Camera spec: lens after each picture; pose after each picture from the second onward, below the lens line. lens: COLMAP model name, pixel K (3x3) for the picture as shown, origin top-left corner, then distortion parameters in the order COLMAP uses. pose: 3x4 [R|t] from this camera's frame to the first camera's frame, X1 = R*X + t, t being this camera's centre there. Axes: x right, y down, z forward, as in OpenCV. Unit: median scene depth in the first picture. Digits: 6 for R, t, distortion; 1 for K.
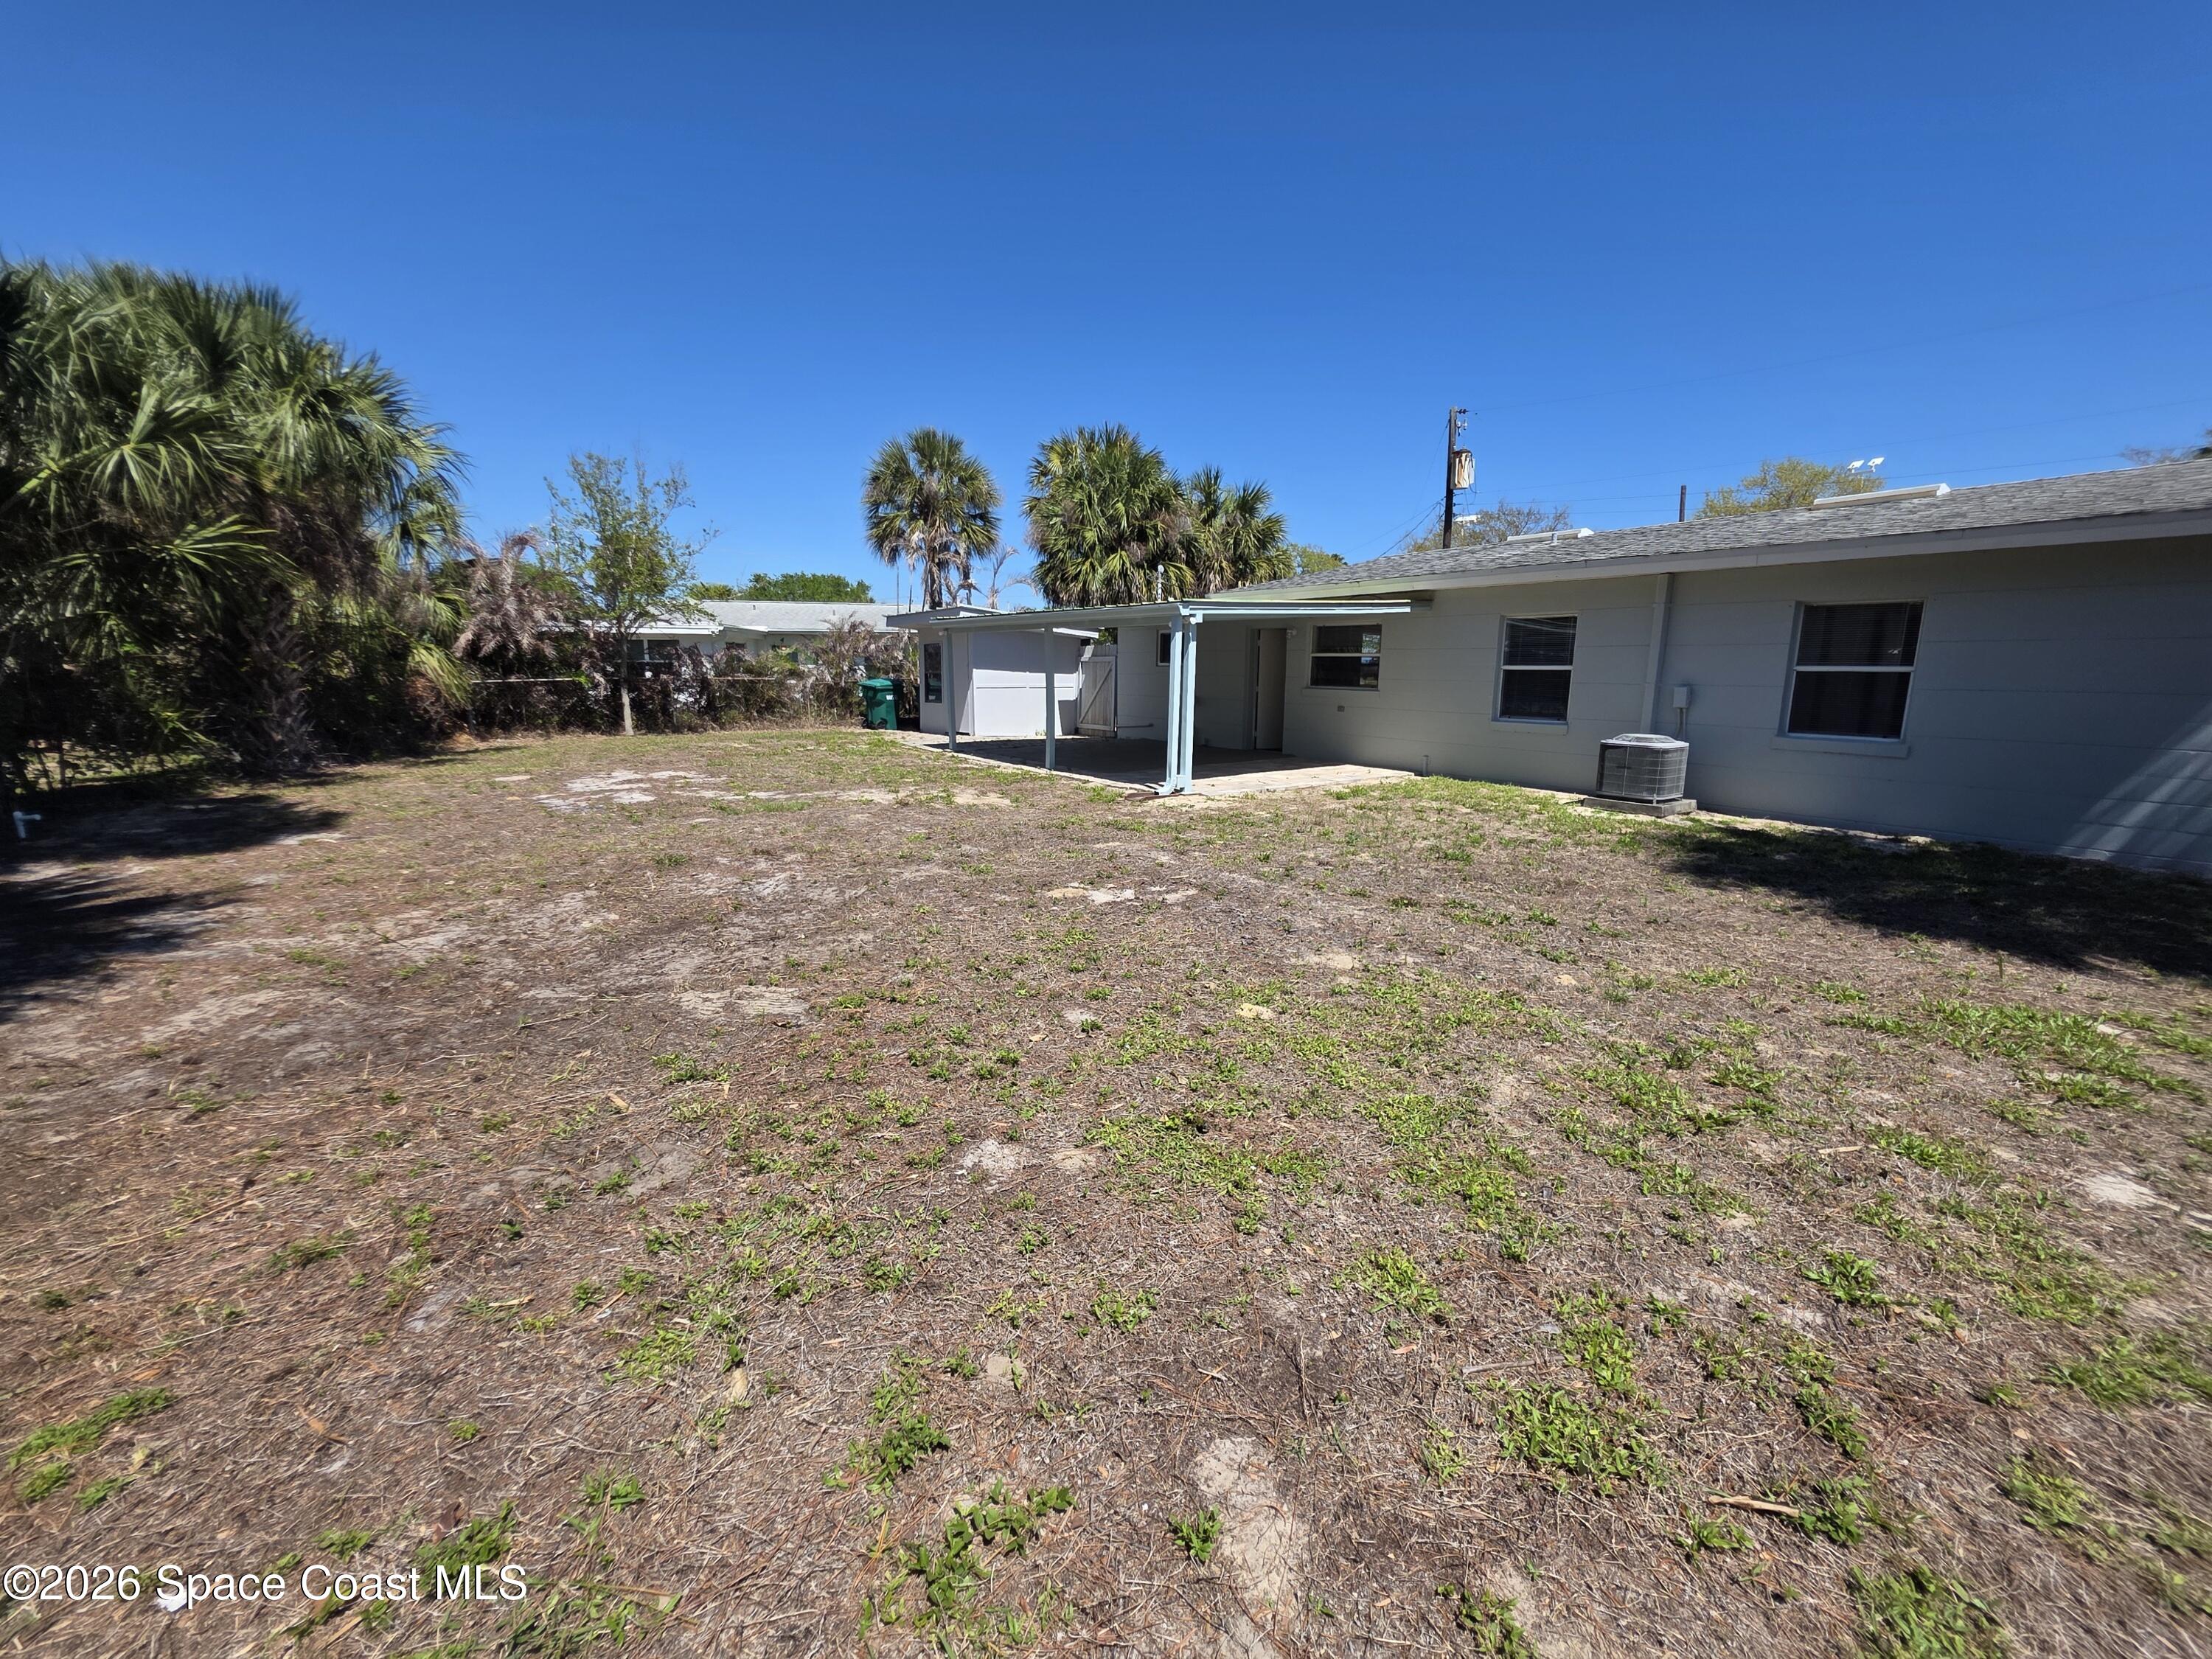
lens RADIAL K [[894.4, 0, 1107.5], [0, 894.4, 819.1], [0, 0, 1]] dist [0.003616, -0.000026]
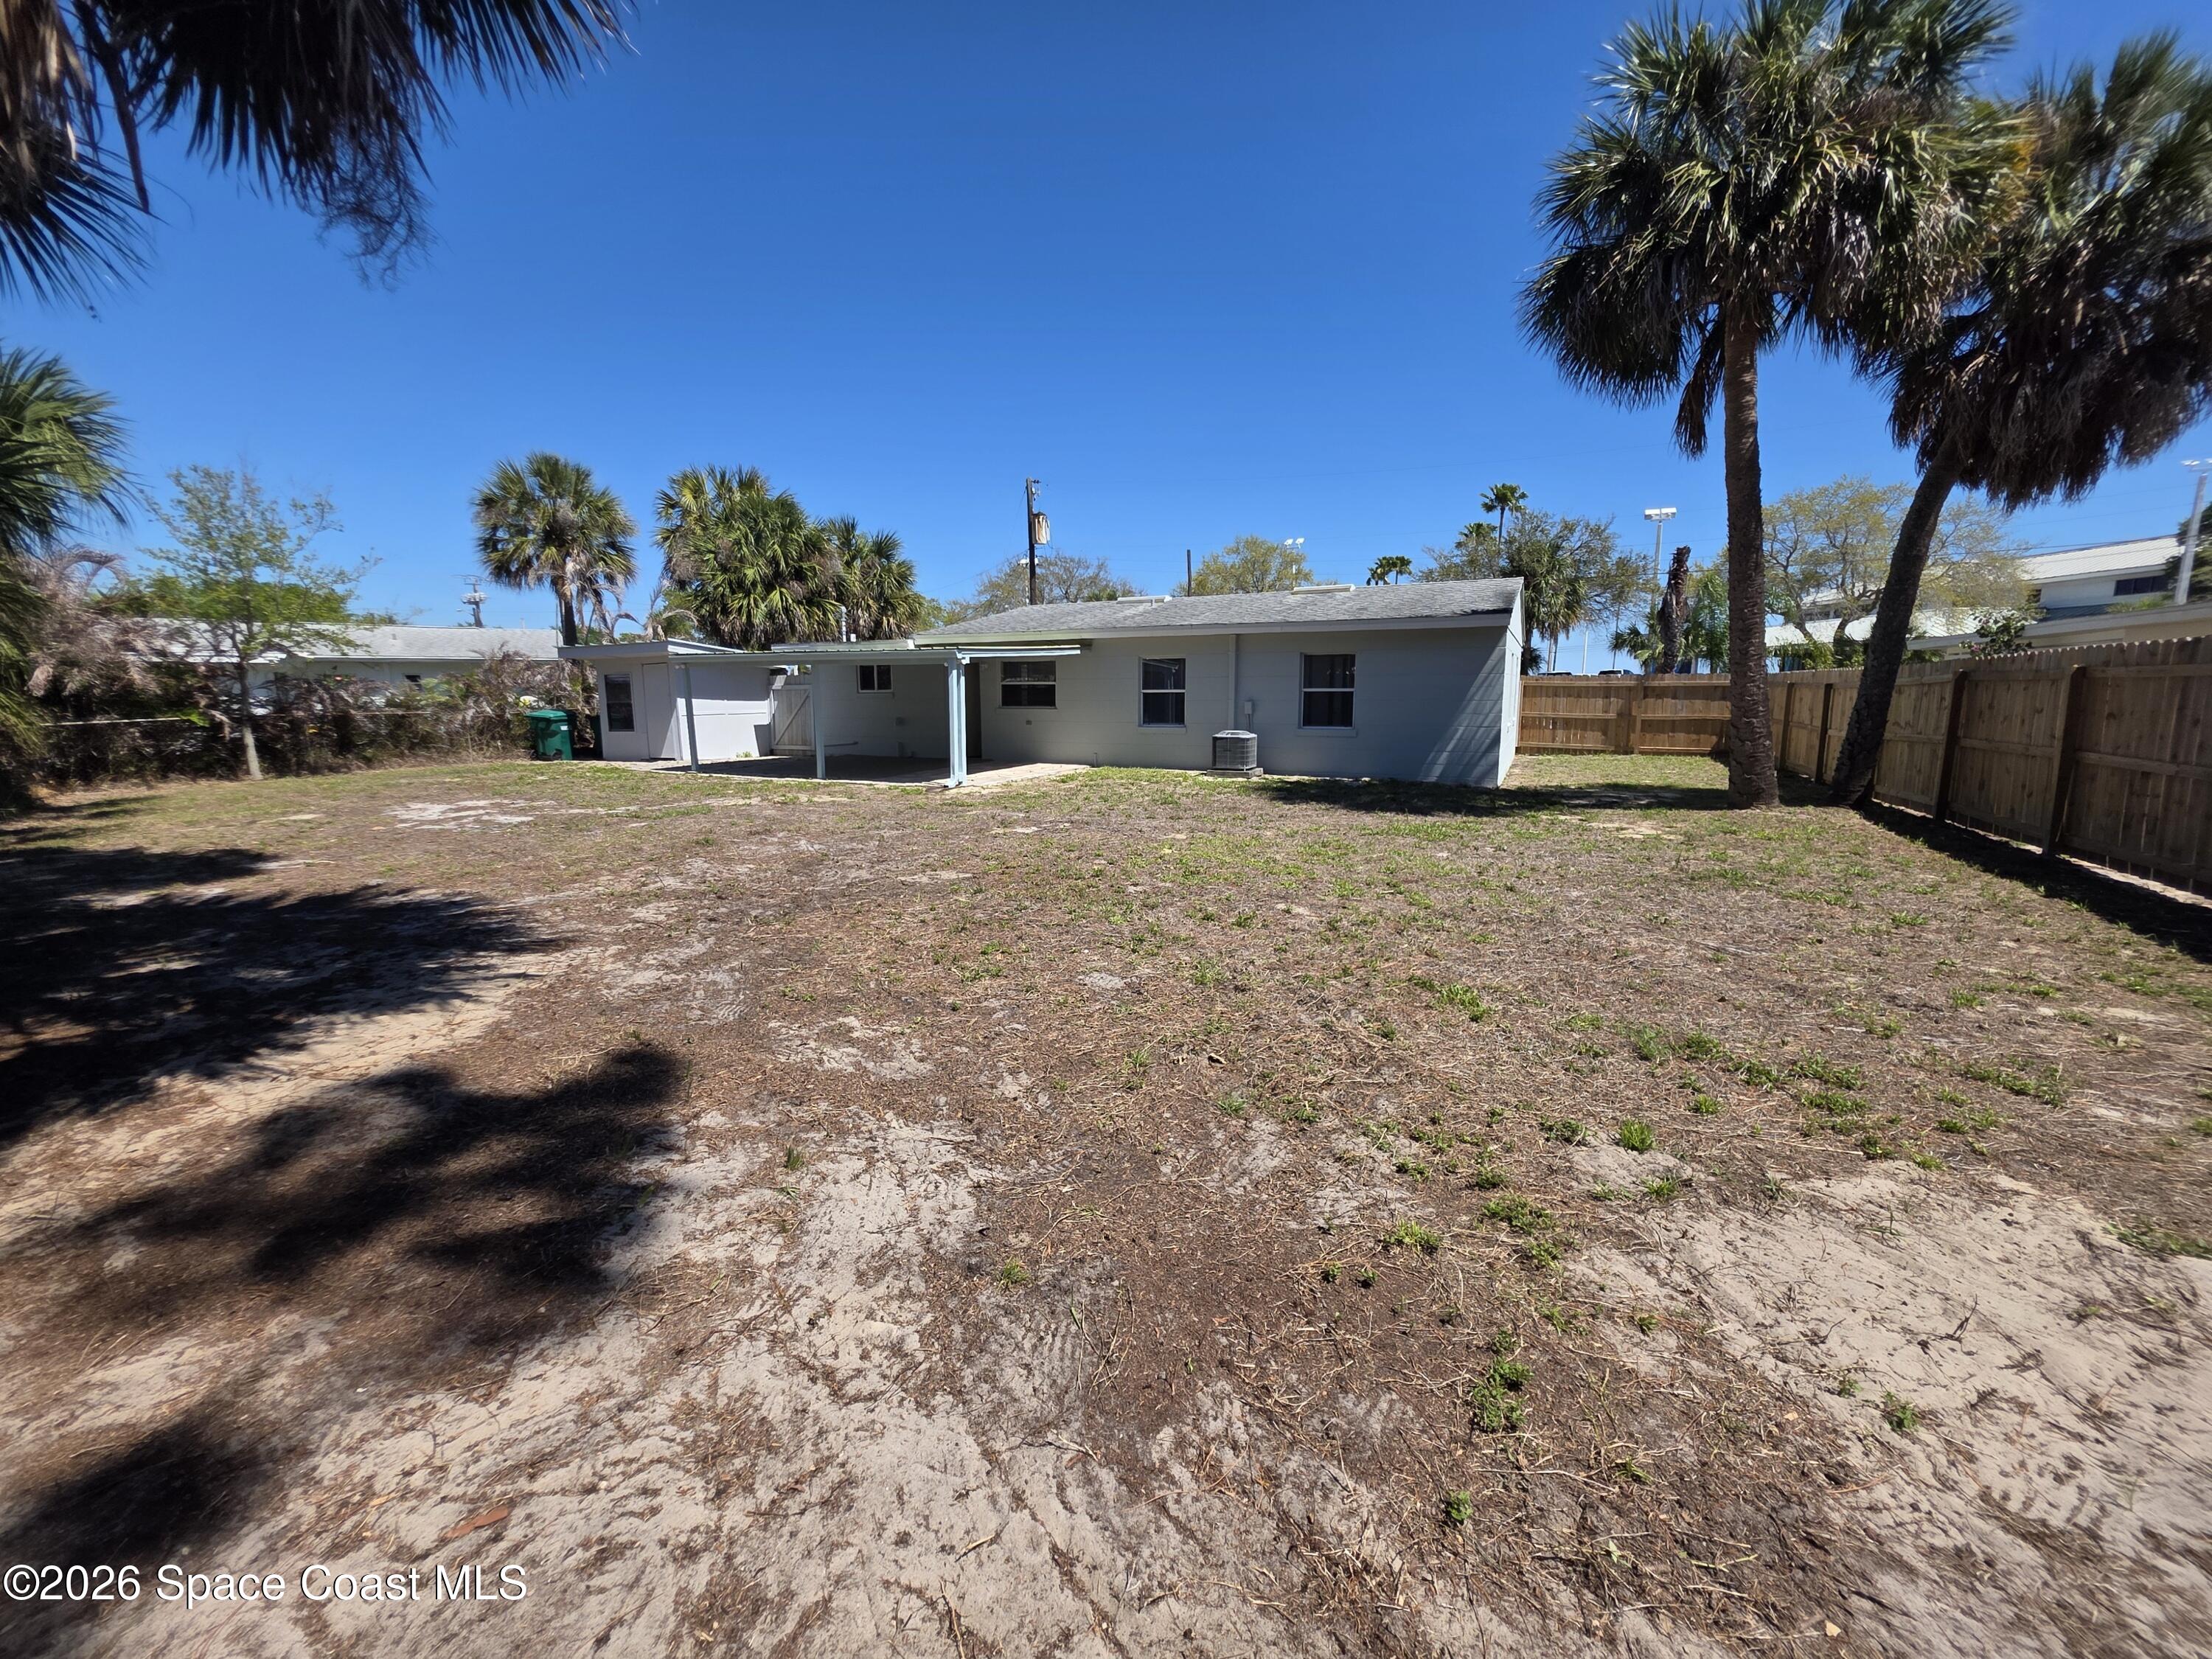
lens RADIAL K [[894.4, 0, 1113.2], [0, 894.4, 824.2], [0, 0, 1]] dist [0.003616, -0.000026]
pose [[0.878961, -0.085884, 0.469096, -0.191058], [0.093881, 0.995563, 0.006364, 0.023062], [-0.467561, 0.038445, 0.883124, -0.173497]]
